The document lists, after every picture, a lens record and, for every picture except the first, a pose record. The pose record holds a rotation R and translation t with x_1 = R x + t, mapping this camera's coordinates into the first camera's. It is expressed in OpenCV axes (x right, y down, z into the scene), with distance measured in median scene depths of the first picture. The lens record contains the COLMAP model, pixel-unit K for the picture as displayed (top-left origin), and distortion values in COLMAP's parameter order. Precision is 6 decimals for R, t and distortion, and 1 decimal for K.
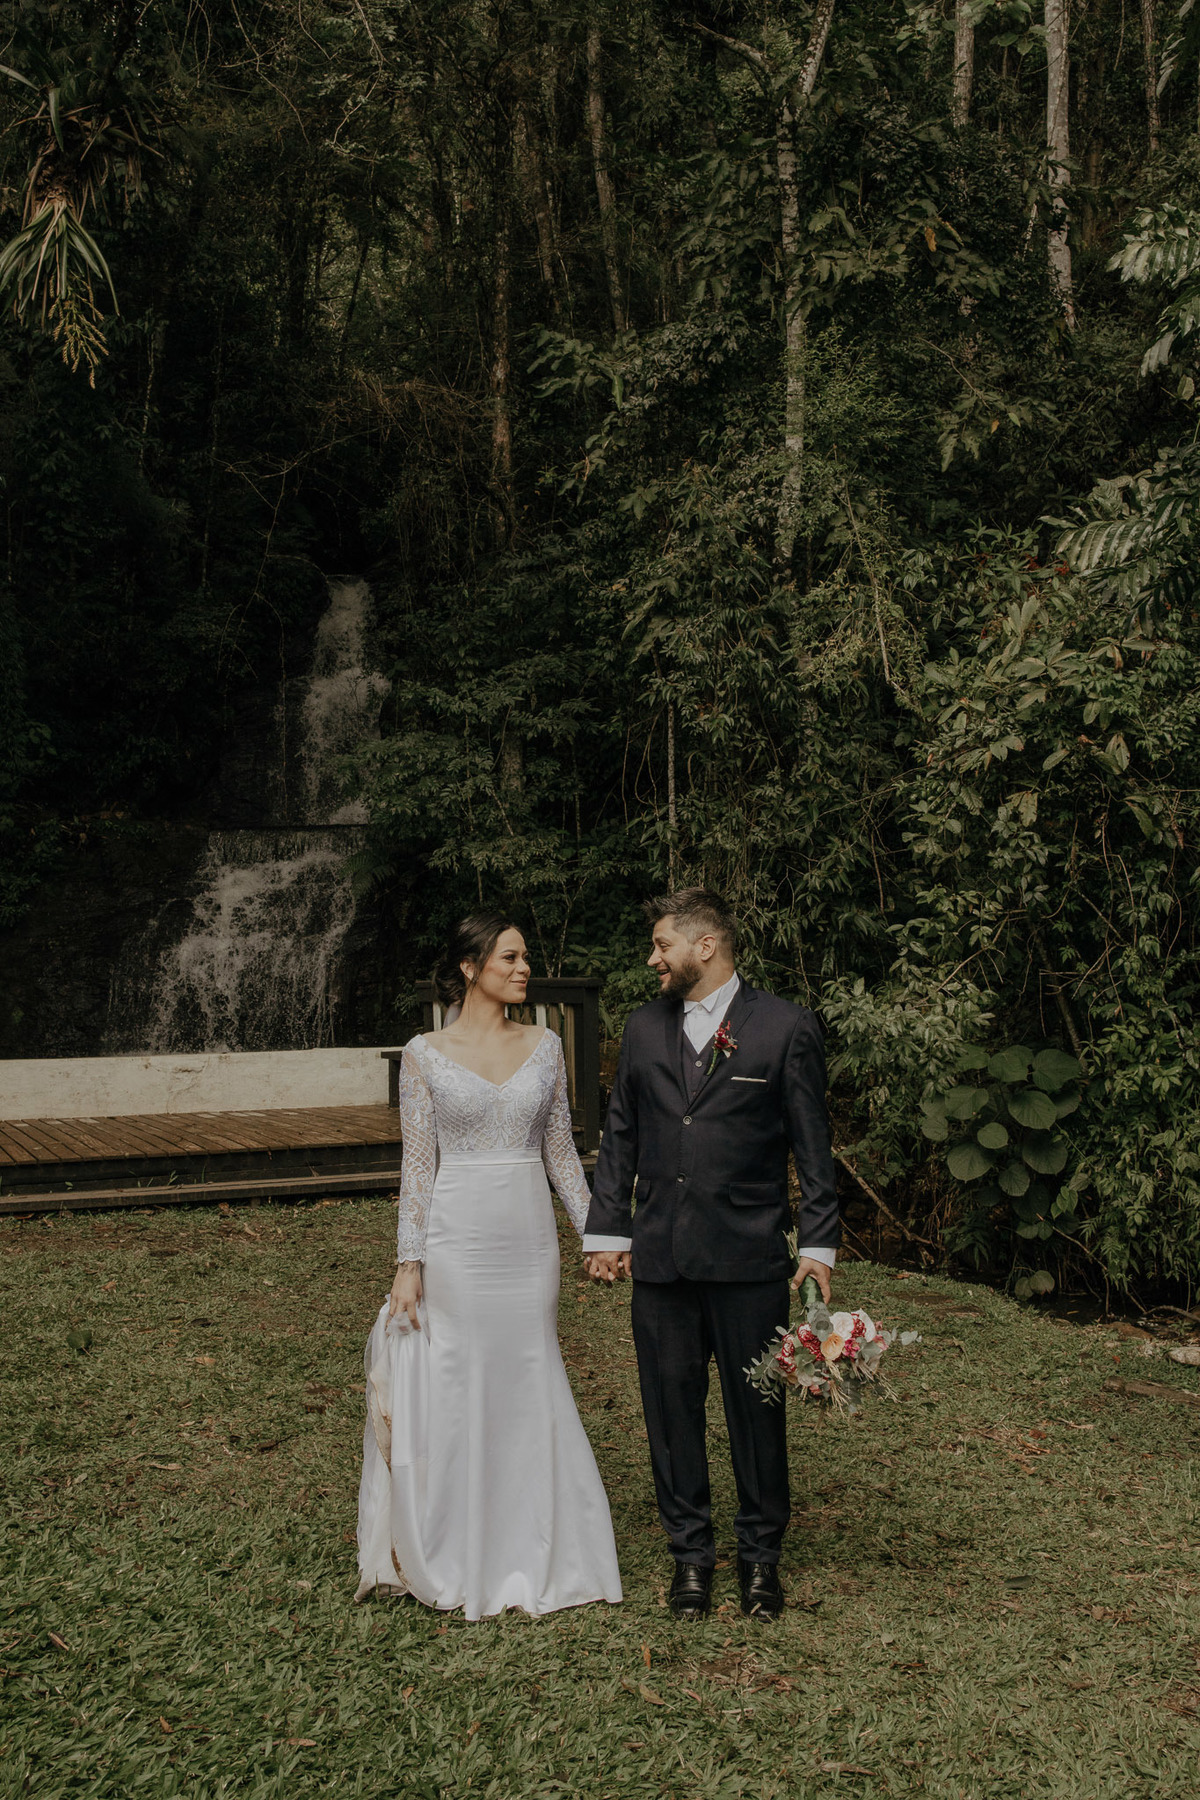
lens RADIAL K [[1804.2, 0, 600.0], [0, 1804.2, 900.0], [0, 0, 1]] dist [0.009501, 0.019520]
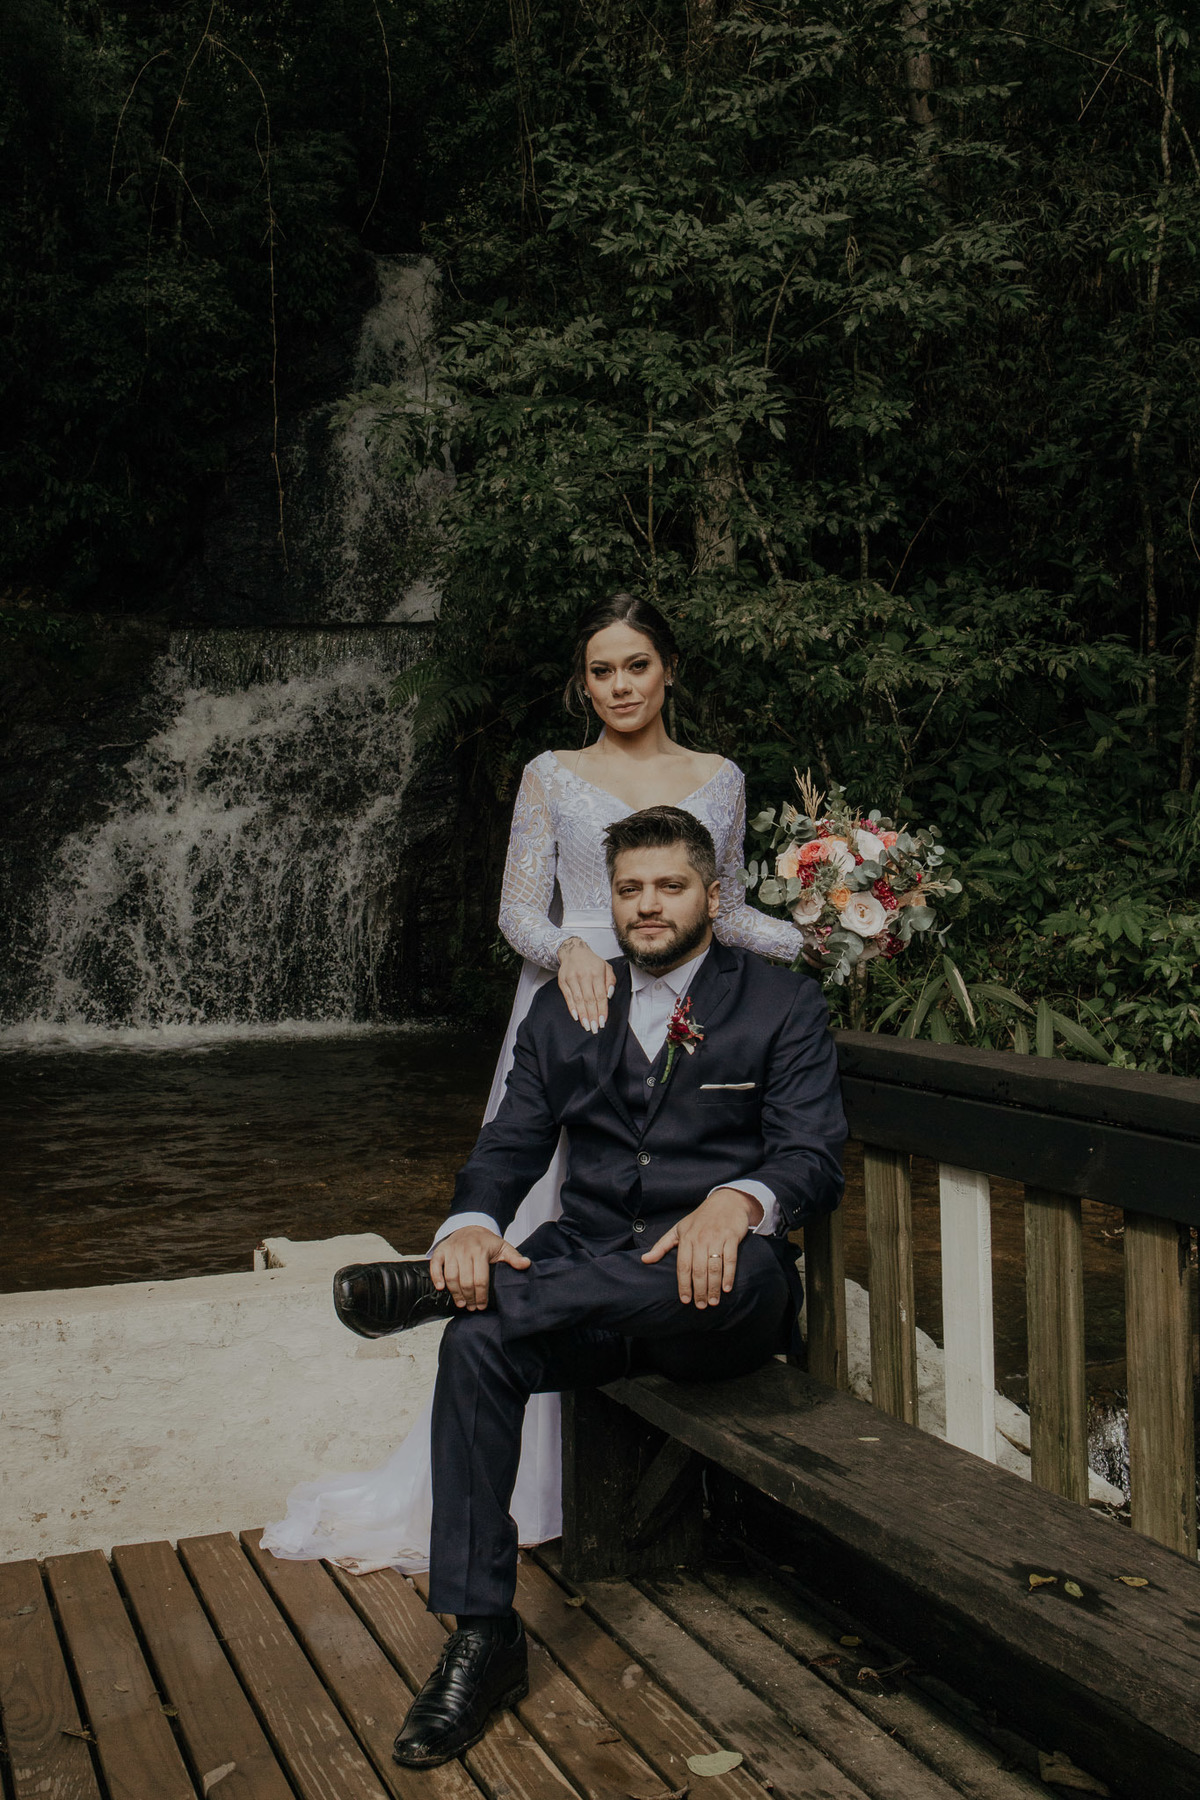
lens RADIAL K [[1816.3, 0, 572.6], [0, 1816.3, 900.0], [0, 0, 1]] dist [-0.007188, -0.001694]
pose [[0.998824, 0.014147, -0.046374, -0.133726], [-0.010607, 0.997073, 0.075710, 0.007202], [0.047310, -0.075129, 0.996051, 0.970164]]
